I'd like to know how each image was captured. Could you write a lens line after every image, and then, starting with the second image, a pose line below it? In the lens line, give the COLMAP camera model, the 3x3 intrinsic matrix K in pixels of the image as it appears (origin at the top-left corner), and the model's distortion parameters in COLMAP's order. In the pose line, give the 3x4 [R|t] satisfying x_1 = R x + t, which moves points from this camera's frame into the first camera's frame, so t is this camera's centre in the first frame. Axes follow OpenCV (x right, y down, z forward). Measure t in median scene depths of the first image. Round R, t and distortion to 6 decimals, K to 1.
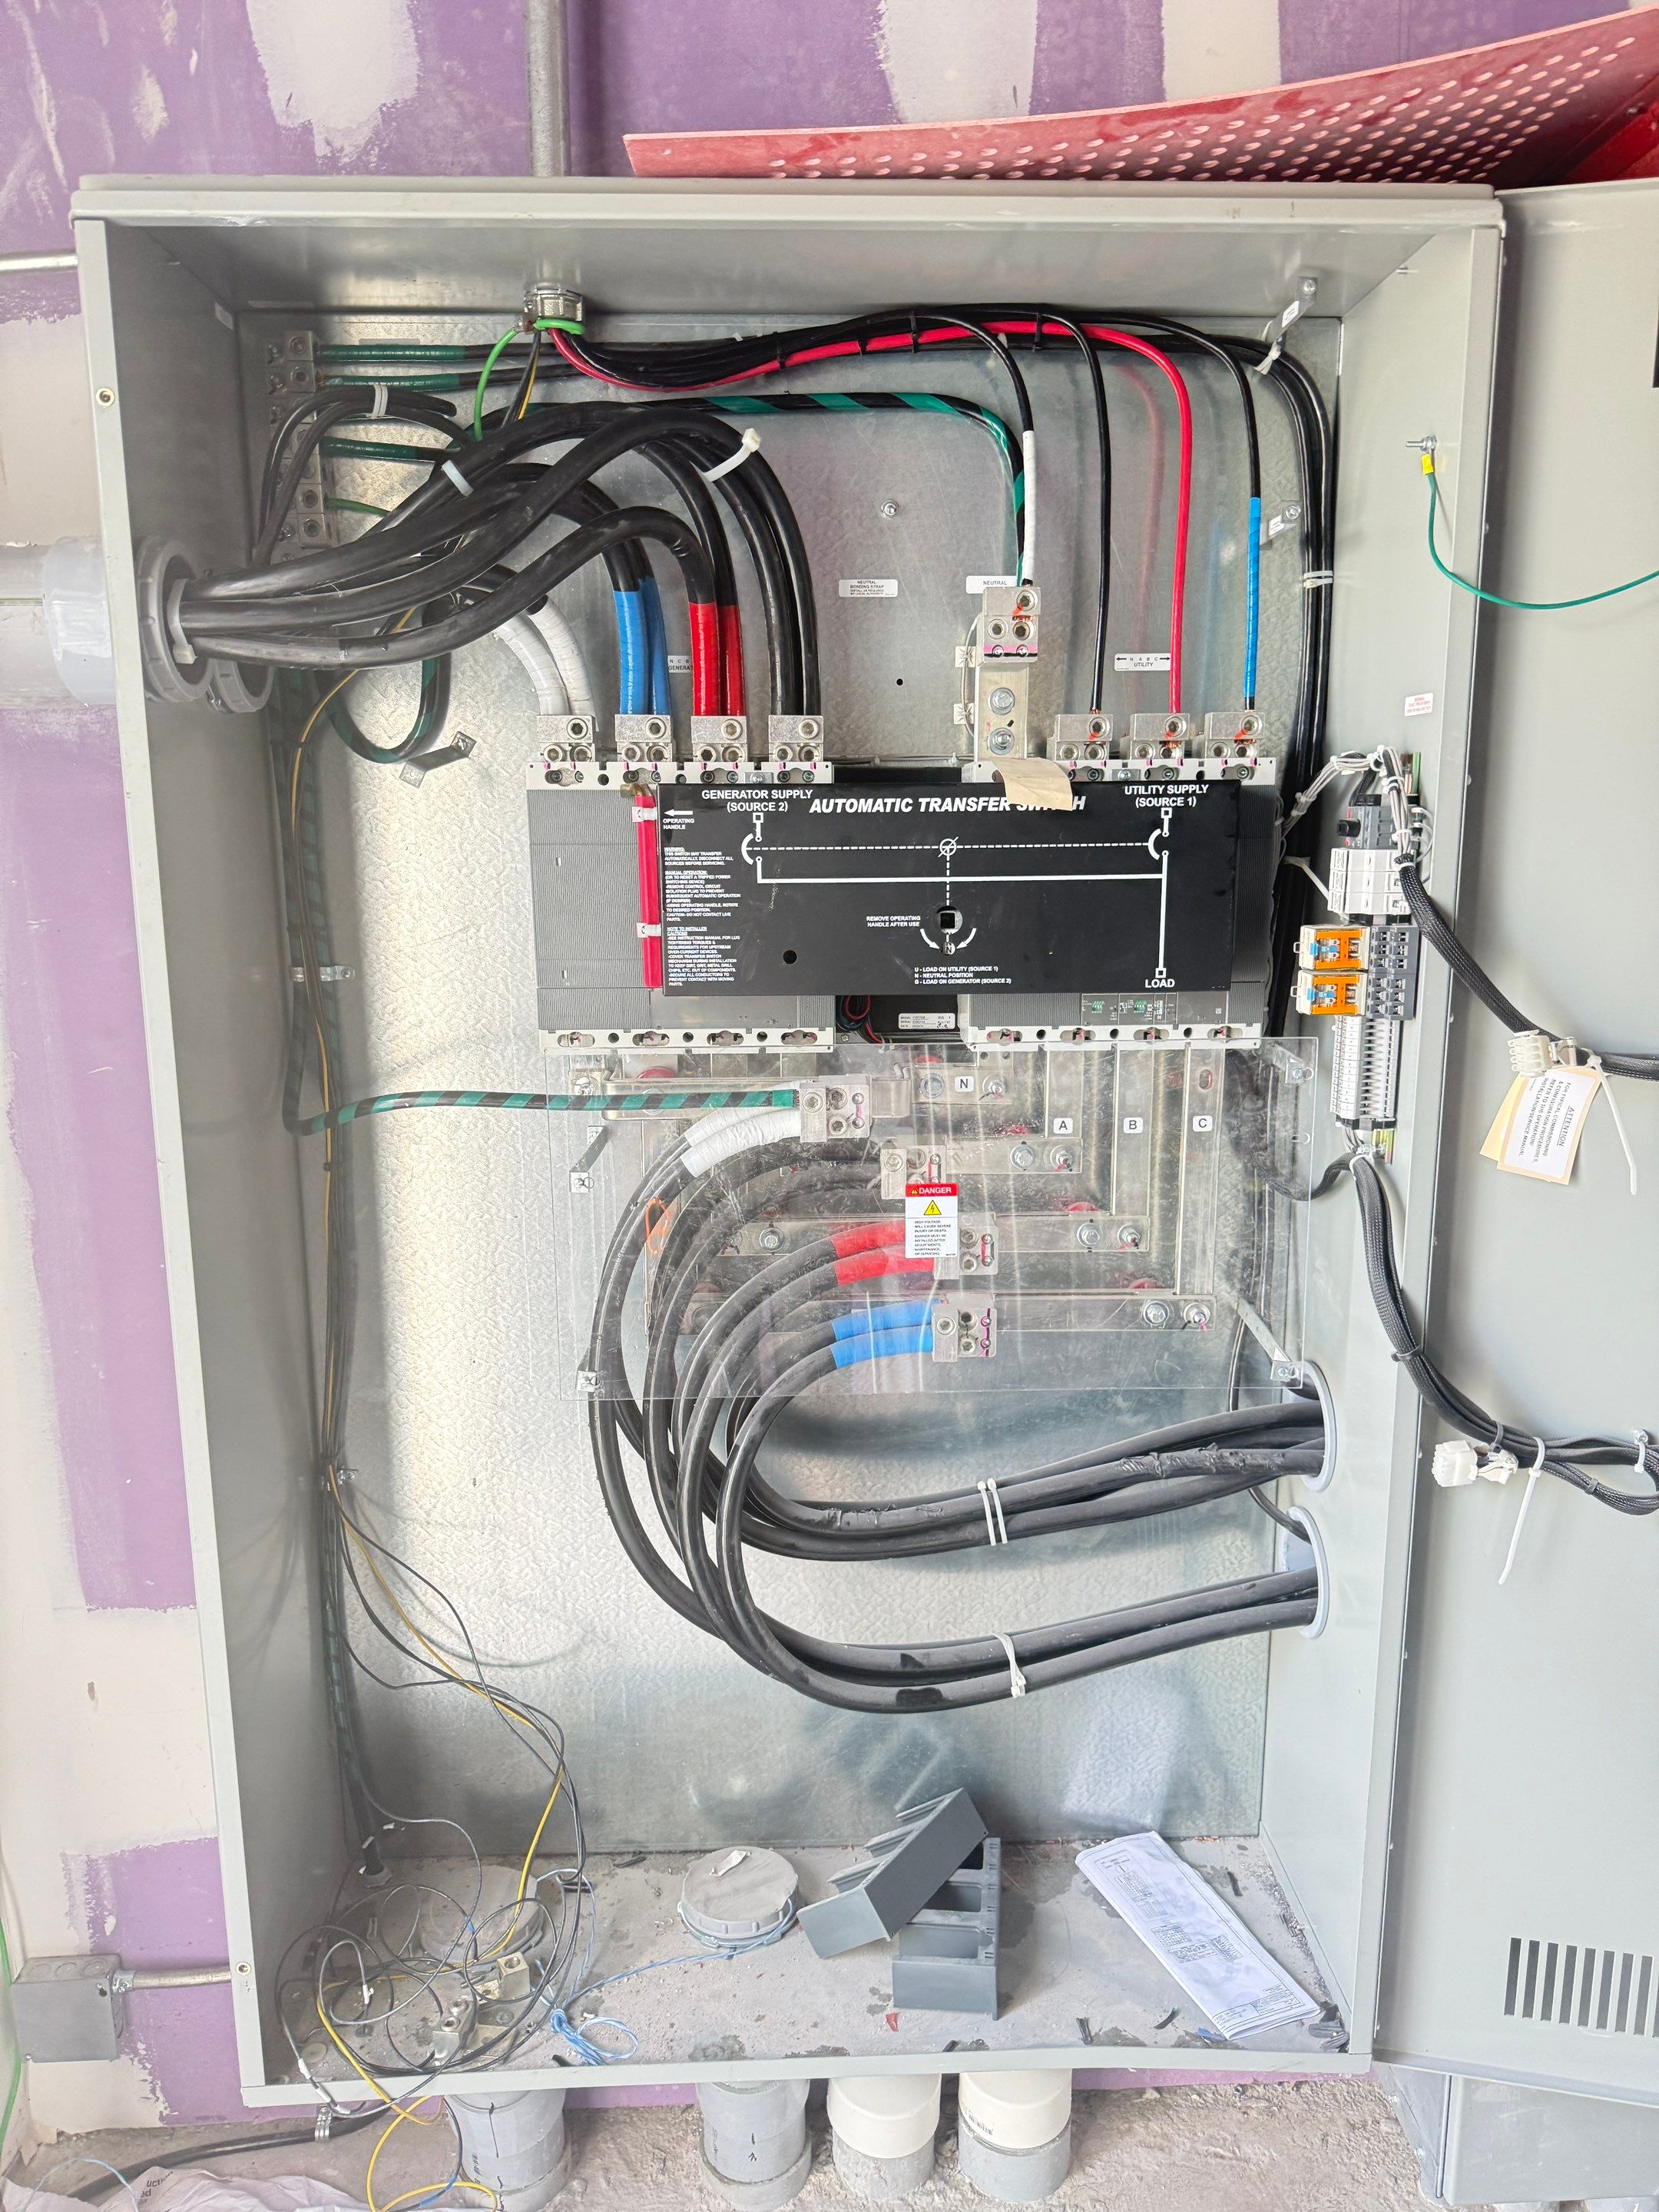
lens RADIAL K [[1504.8, 0, 829.5], [0, 1504.8, 1106.0], [0, 0, 1]] dist [0.171170, -0.304037]
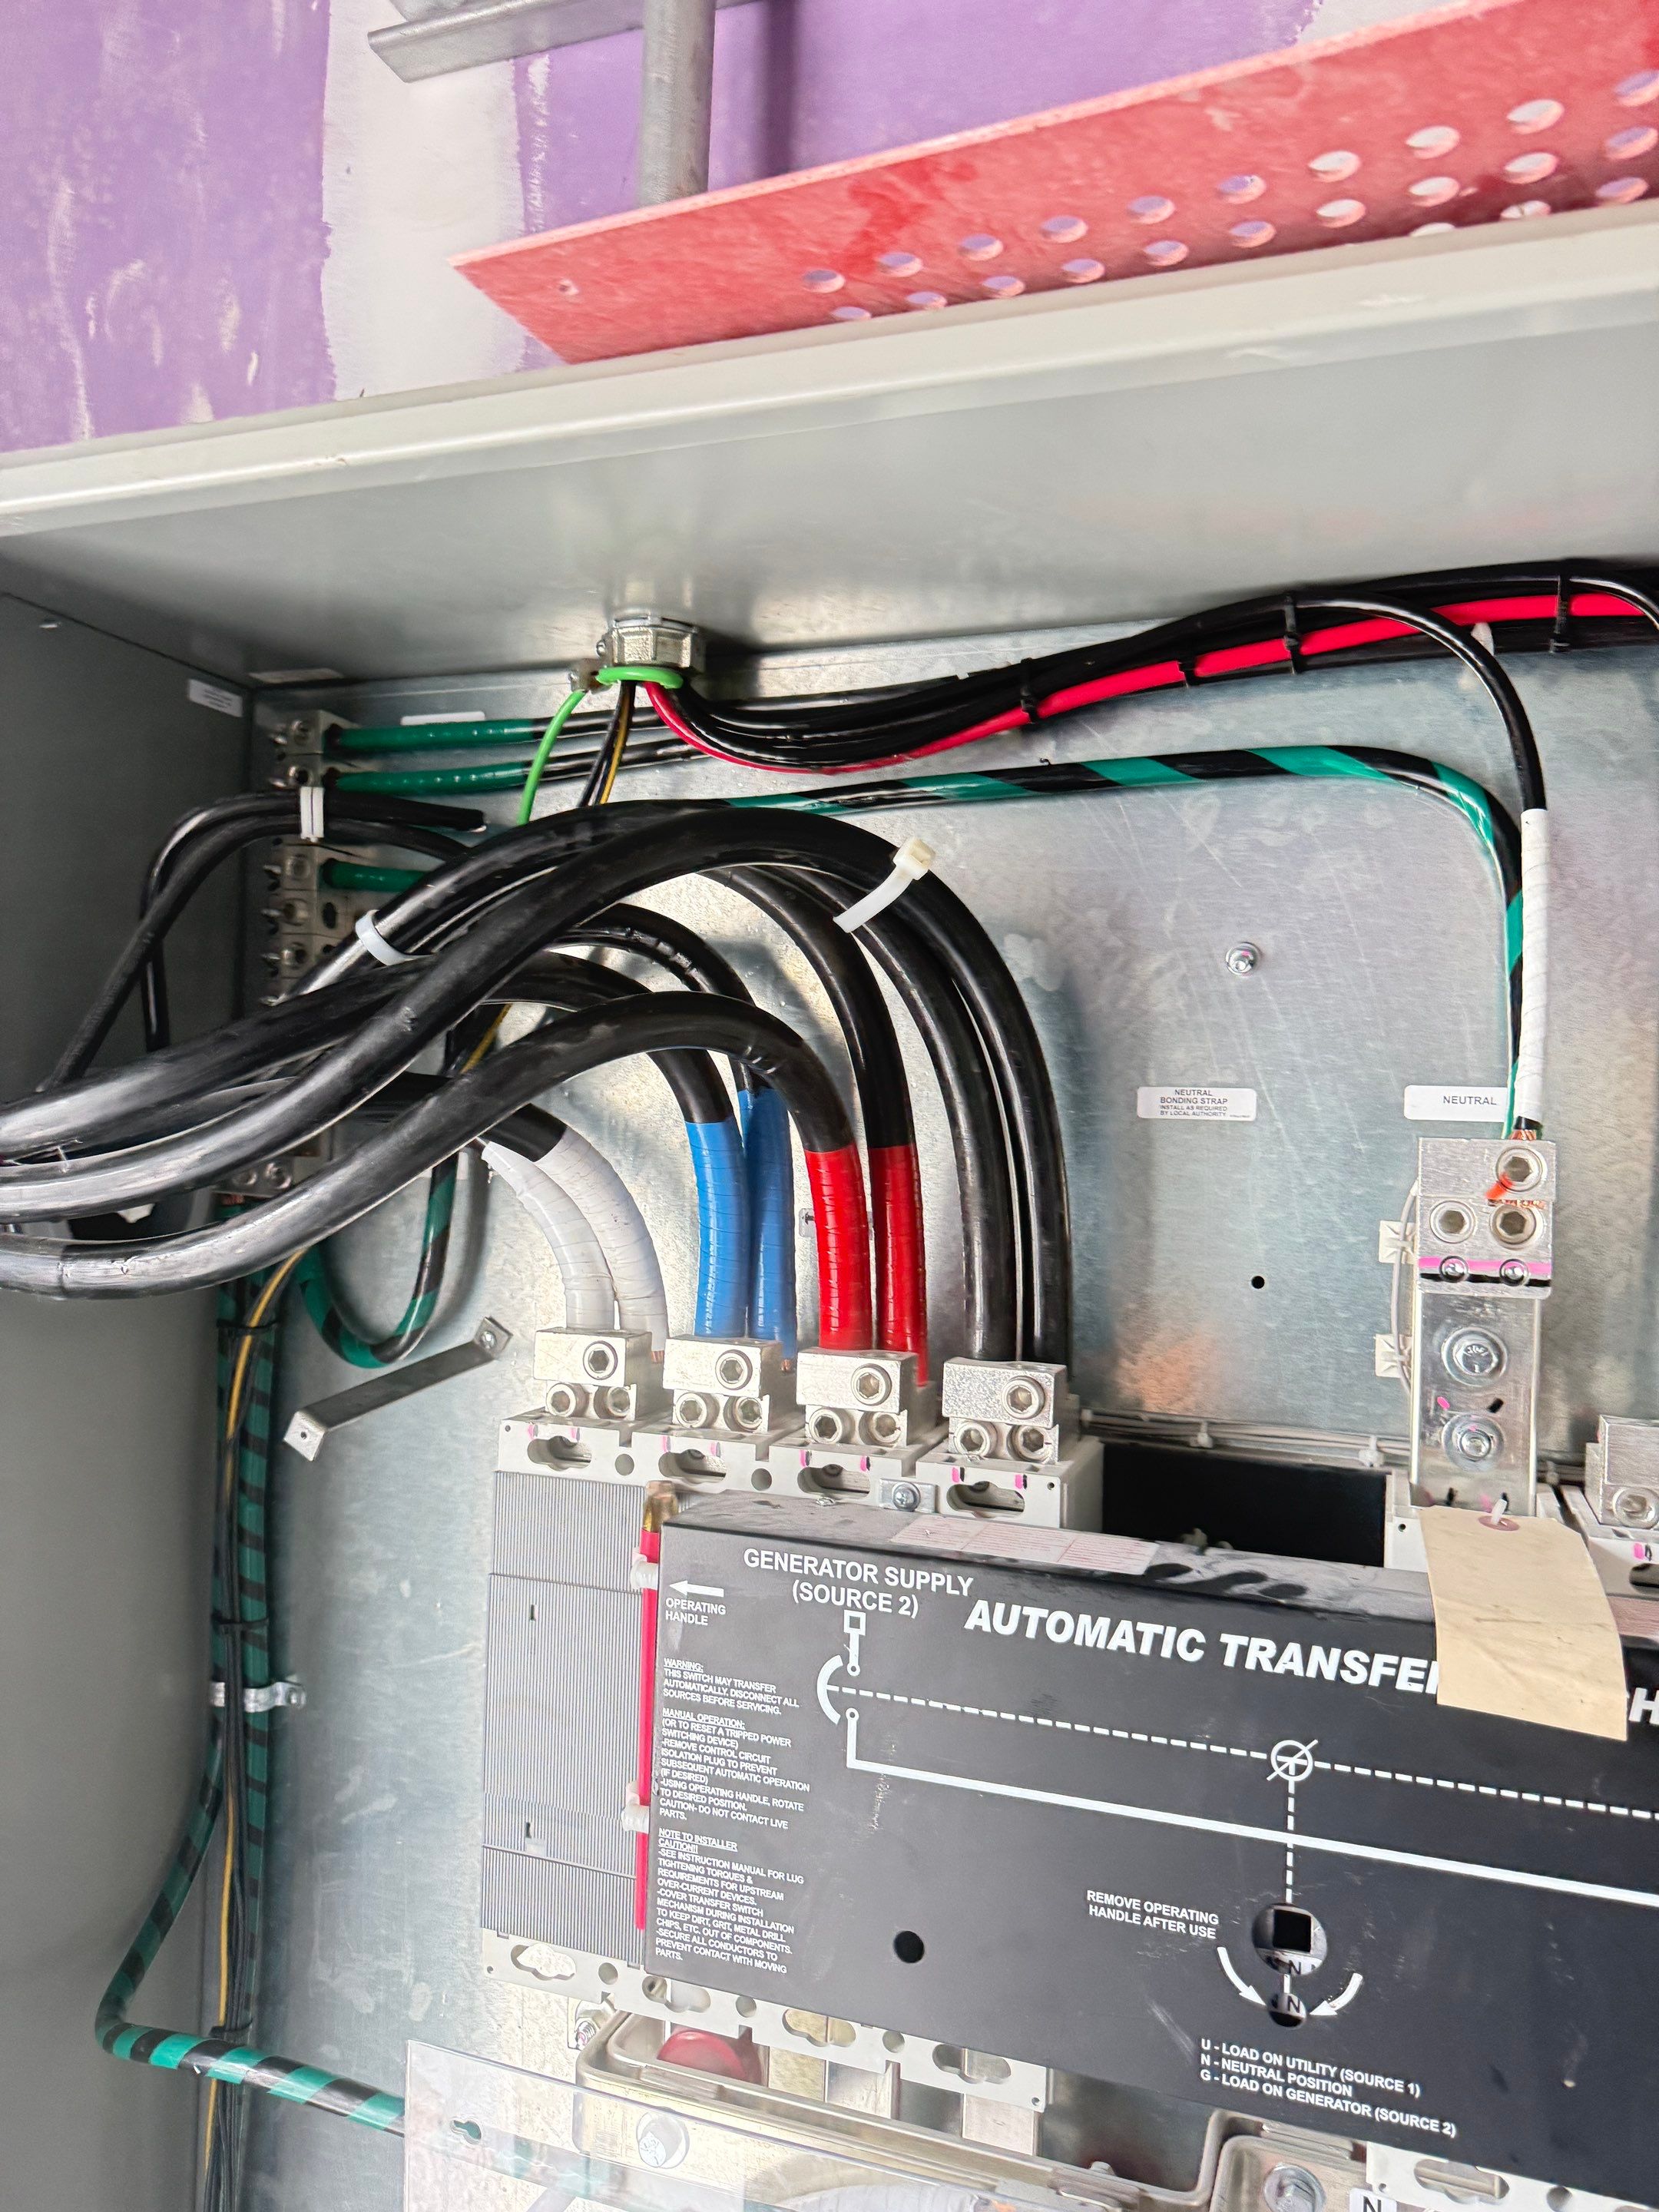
lens RADIAL K [[1557.4, 0, 829.5], [0, 1557.4, 1106.0], [0, 0, 1]] dist [0.011953, -0.037775]
pose [[0.928336, 0.026322, -0.370809, 0.108608], [-0.102909, 0.976704, -0.188305, -0.240308], [0.357214, 0.212970, 0.909418, 0.514770]]
